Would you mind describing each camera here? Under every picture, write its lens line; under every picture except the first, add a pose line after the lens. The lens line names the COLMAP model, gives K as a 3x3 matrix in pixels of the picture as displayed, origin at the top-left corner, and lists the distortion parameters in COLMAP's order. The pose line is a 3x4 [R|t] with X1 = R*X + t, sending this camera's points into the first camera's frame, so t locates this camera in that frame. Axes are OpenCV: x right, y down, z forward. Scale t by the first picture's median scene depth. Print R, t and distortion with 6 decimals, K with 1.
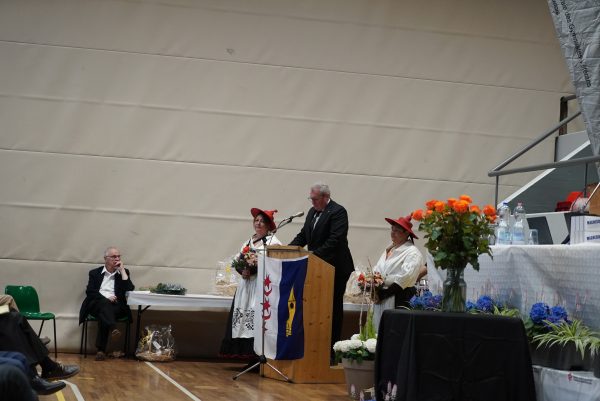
lens RADIAL K [[1199.3, 0, 300.9], [0, 1199.3, 199.3], [0, 0, 1]] dist [-0.033360, 0.000000]
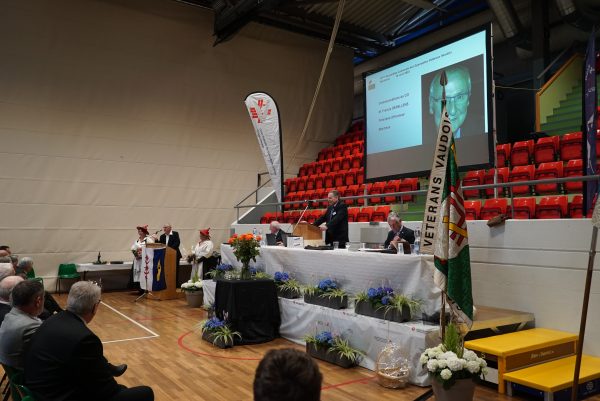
lens RADIAL K [[475.3, 0, 301.4], [0, 475.3, 198.6], [0, 0, 1]] dist [-0.004948, -0.002414]
pose [[0.938376, -0.028158, 0.344468, -0.064727], [0.027781, 0.999596, 0.006029, -0.048486], [-0.344498, 0.003912, 0.938779, 0.011770]]
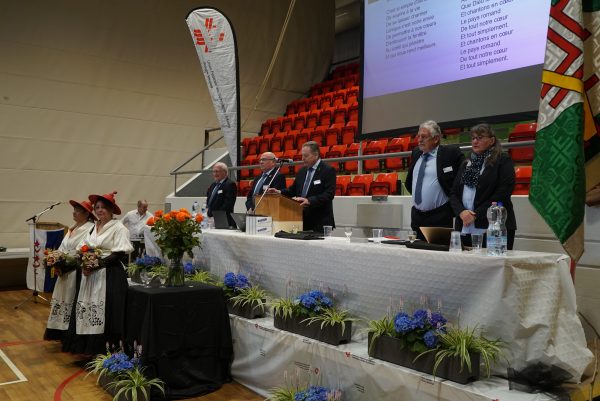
lens RADIAL K [[544.6, 0, 301.0], [0, 544.6, 195.1], [0, 0, 1]] dist [0.000833, 0.000000]
pose [[0.909606, -0.025471, 0.414691, -0.007254], [0.005421, 0.998762, 0.049454, -0.032845], [-0.415438, -0.042735, 0.908617, 0.197002]]
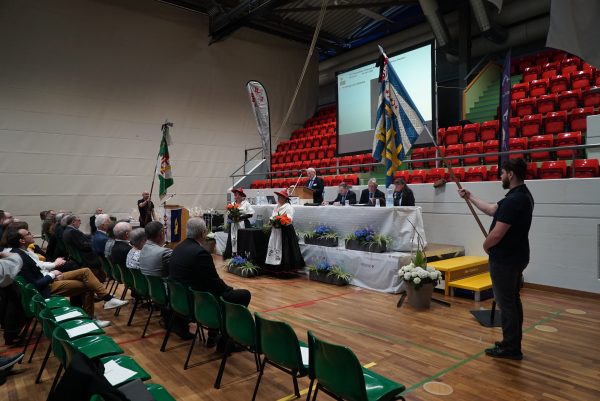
lens RADIAL K [[396.2, 0, 300.9], [0, 396.2, 200.7], [0, 0, 1]] dist [-0.031907, 0.006184]
pose [[0.898655, -0.064922, 0.433824, -0.157273], [0.030942, 0.995905, 0.084941, -0.047433], [-0.437563, -0.062909, 0.896985, -0.036984]]
